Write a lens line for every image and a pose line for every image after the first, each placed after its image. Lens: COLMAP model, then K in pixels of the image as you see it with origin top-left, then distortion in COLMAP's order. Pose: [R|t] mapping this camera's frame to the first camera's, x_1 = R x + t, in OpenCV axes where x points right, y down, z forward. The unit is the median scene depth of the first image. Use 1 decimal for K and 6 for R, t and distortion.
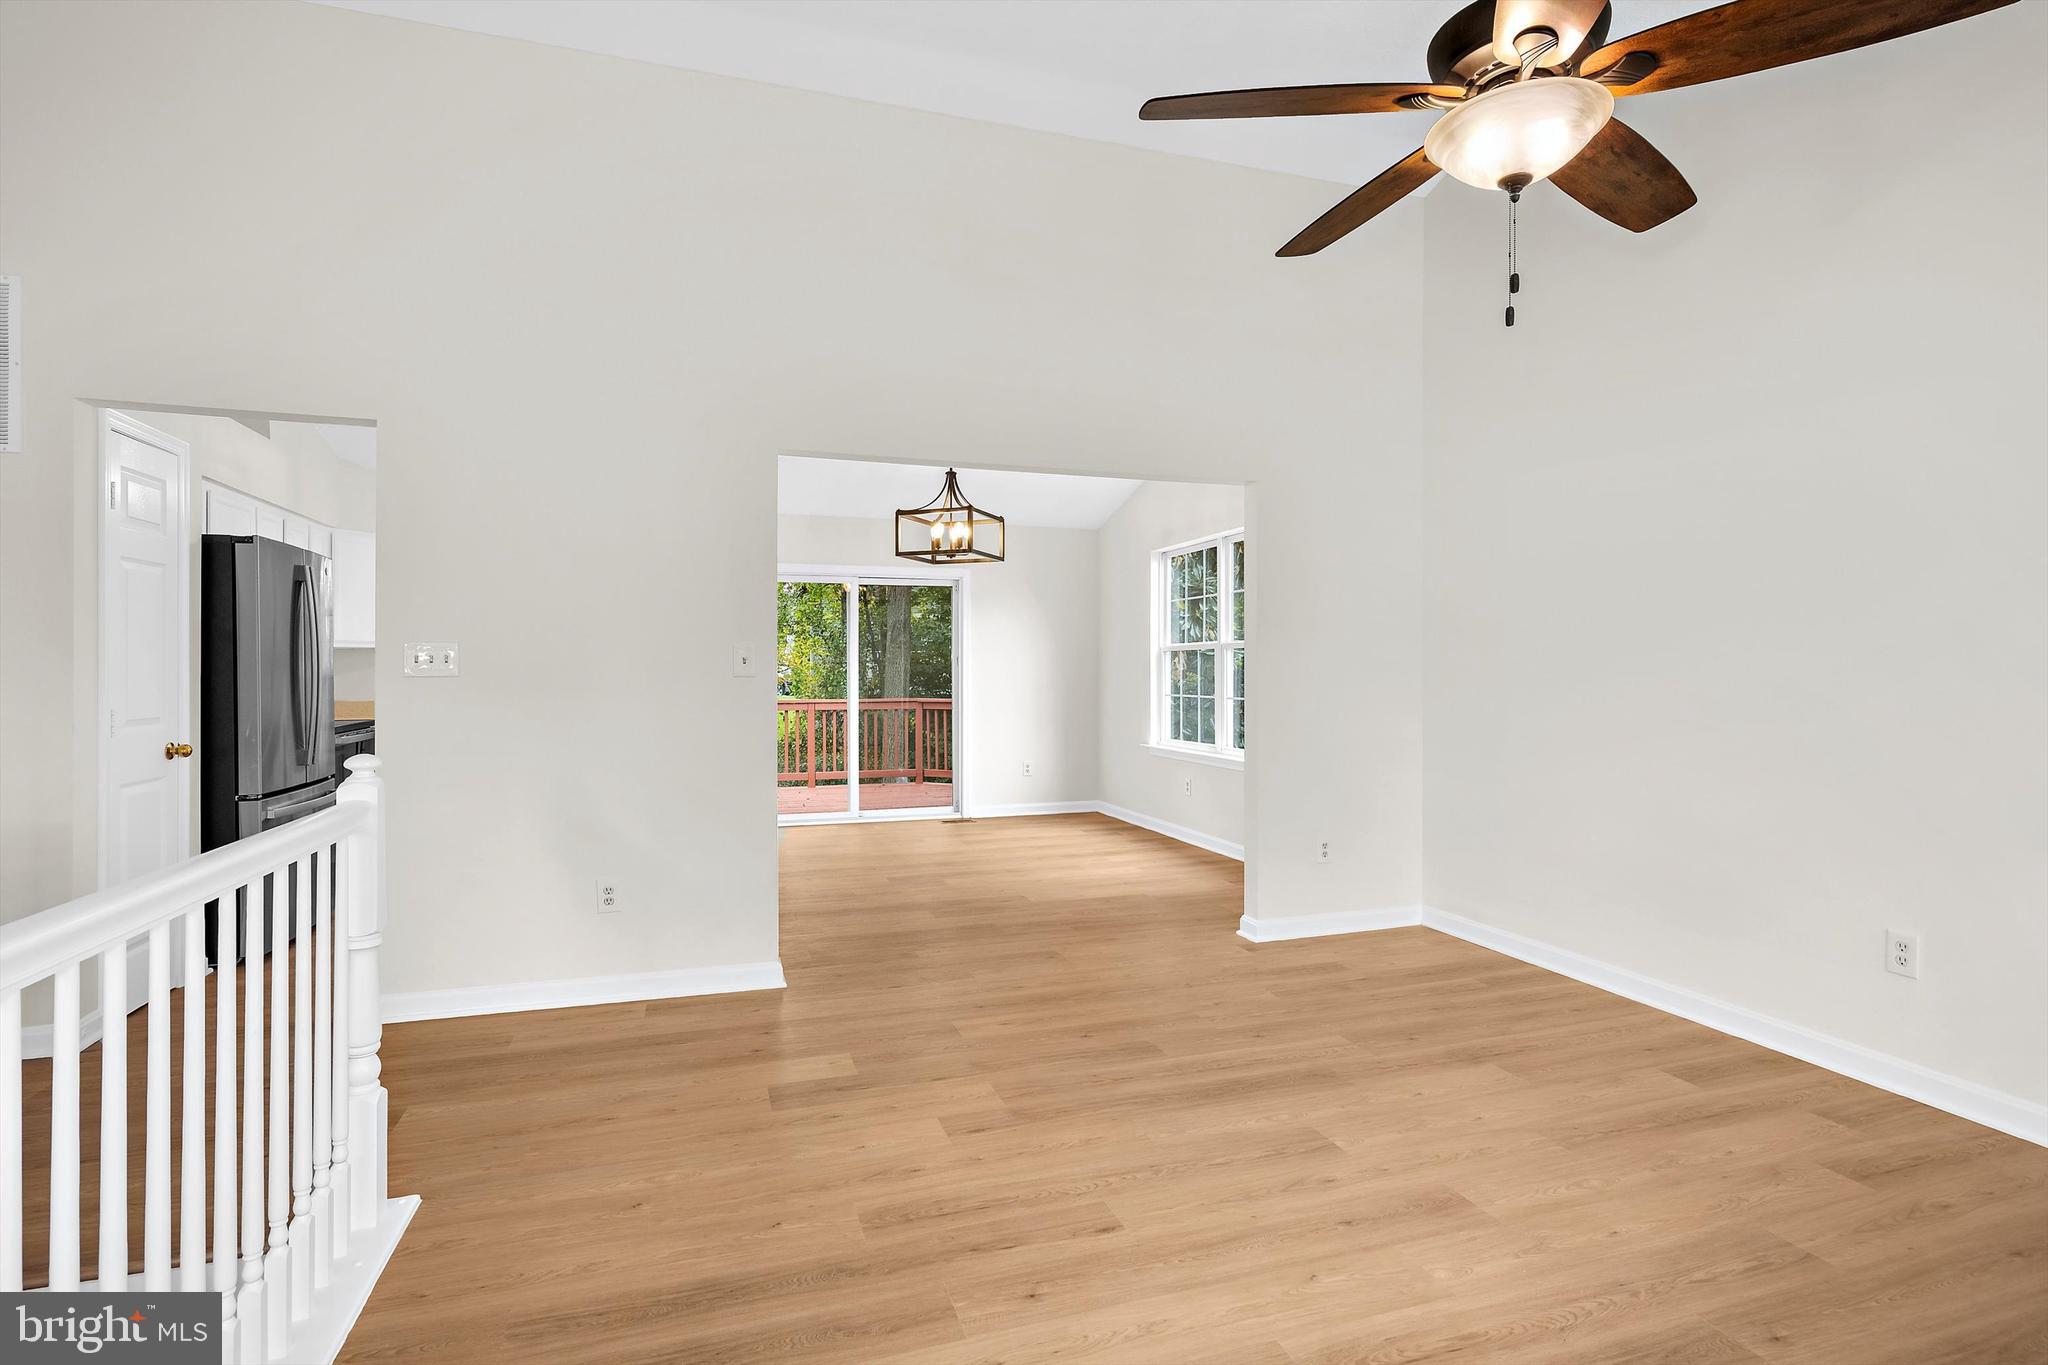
lens RADIAL K [[989.7, 0, 1021.5], [0, 989.7, 671.9], [0, 0, 1]] dist [0.000395, 0.000357]
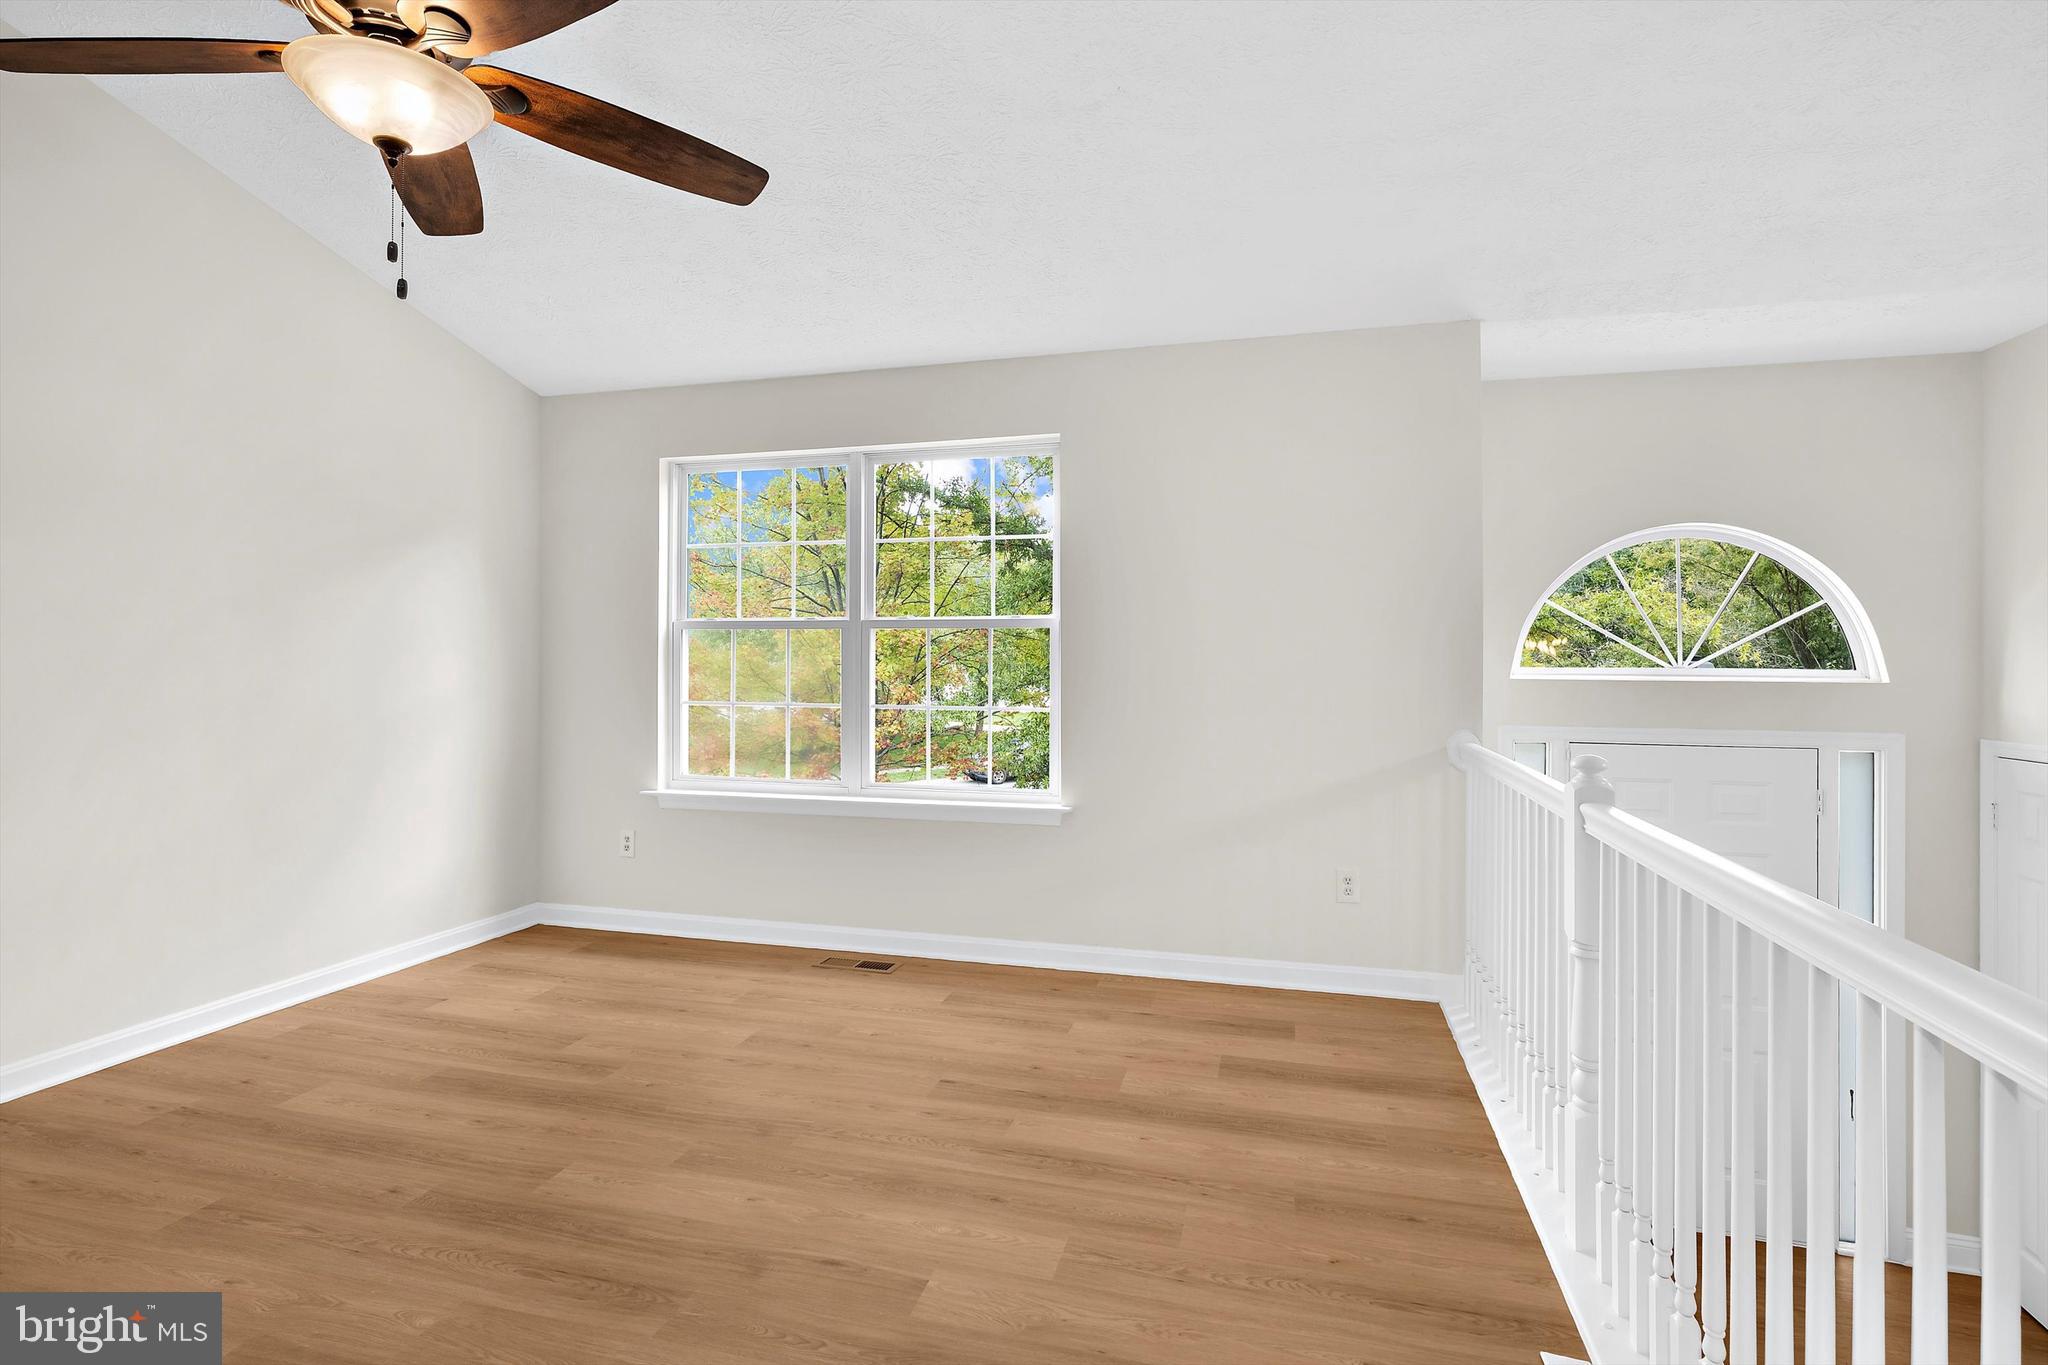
lens RADIAL K [[989.7, 0, 1021.5], [0, 989.7, 671.9], [0, 0, 1]] dist [0.000395, 0.000357]
pose [[-0.836445, -0.010612, 0.547948, -0.515829], [-0.006760, 0.999936, 0.009046, -0.004605], [-0.548009, 0.003862, -0.836463, 1.419593]]
